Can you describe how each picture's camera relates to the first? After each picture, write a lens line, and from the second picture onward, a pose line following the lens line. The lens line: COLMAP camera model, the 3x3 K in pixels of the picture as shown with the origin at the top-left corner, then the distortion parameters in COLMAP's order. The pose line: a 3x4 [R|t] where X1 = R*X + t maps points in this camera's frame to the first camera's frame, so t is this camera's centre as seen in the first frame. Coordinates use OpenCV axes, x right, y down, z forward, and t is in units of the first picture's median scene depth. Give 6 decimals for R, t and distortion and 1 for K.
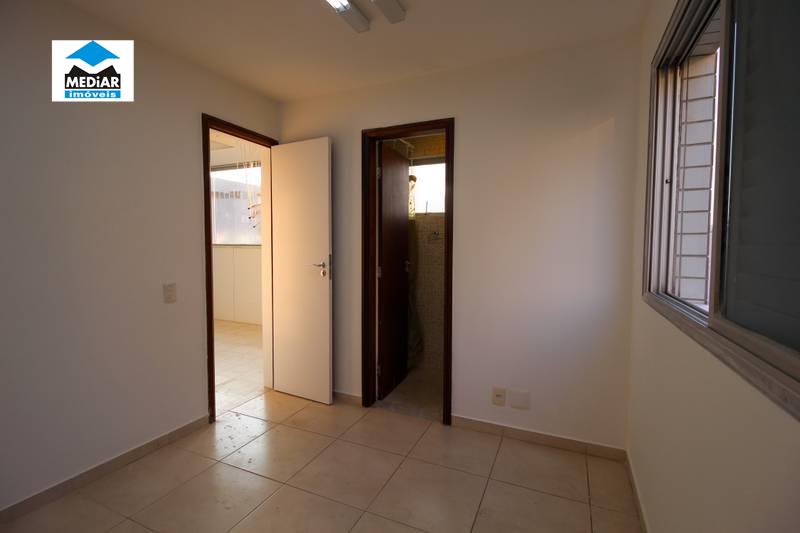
lens RADIAL K [[363.9, 0, 397.5], [0, 363.9, 263.0], [0, 0, 1]] dist [0.007562, -0.003068]
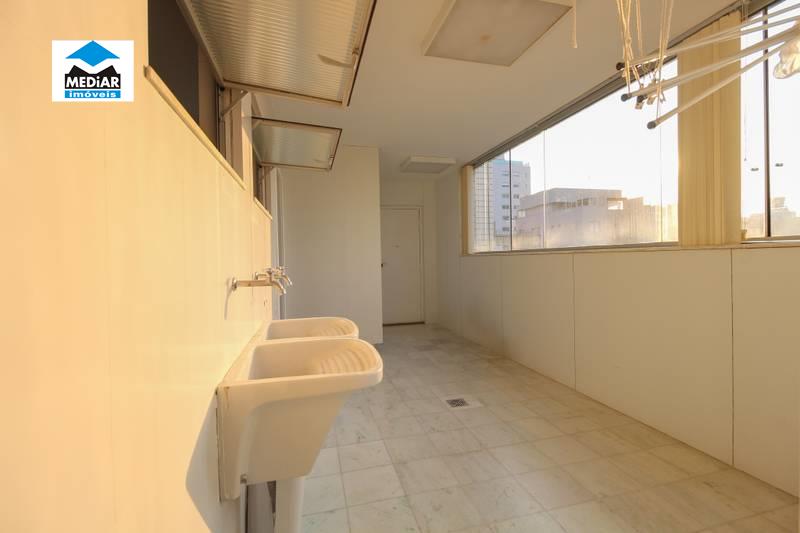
lens RADIAL K [[363.9, 0, 398.9], [0, 363.9, 261.4], [0, 0, 1]] dist [0.007562, -0.003068]
pose [[0.631729, -0.011867, -0.775098, -0.182649], [-0.013249, 0.999571, -0.026102, -0.009508], [0.775076, 0.026758, 0.631301, 0.429250]]
